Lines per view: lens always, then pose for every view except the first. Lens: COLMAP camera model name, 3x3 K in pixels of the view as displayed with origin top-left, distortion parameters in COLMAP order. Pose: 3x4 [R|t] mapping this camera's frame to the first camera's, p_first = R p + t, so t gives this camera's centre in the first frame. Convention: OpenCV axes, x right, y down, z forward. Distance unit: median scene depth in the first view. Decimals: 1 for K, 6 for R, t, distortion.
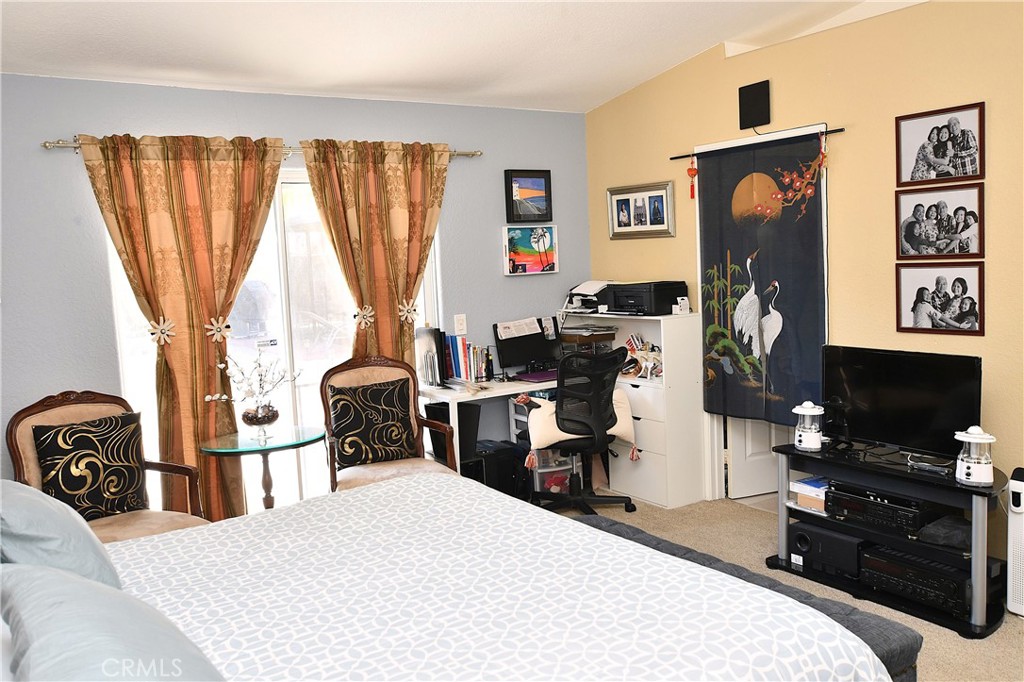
lens RADIAL K [[879.0, 0, 512.2], [0, 879.0, 343.3], [0, 0, 1]] dist [-0.032479, 0.023531]
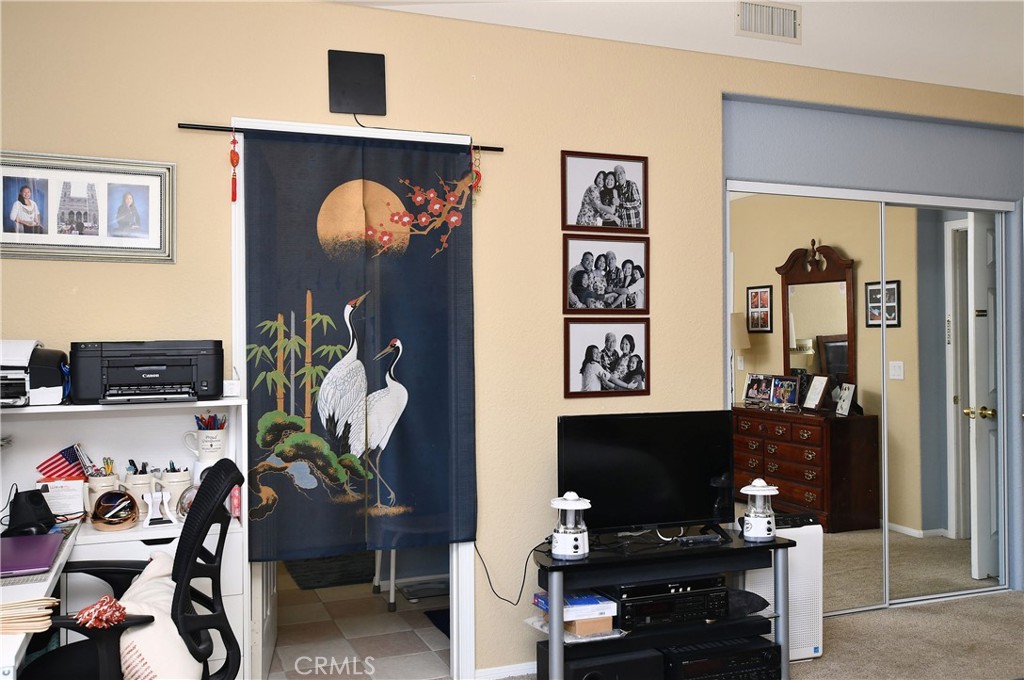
lens RADIAL K [[879.0, 0, 512.9], [0, 879.0, 332.9], [0, 0, 1]] dist [-0.032479, 0.023531]
pose [[0.201576, 0.043725, 0.978496, -0.410497], [0.092624, 0.993675, -0.063484, -0.026689], [-0.975084, 0.103429, 0.196251, 0.877278]]
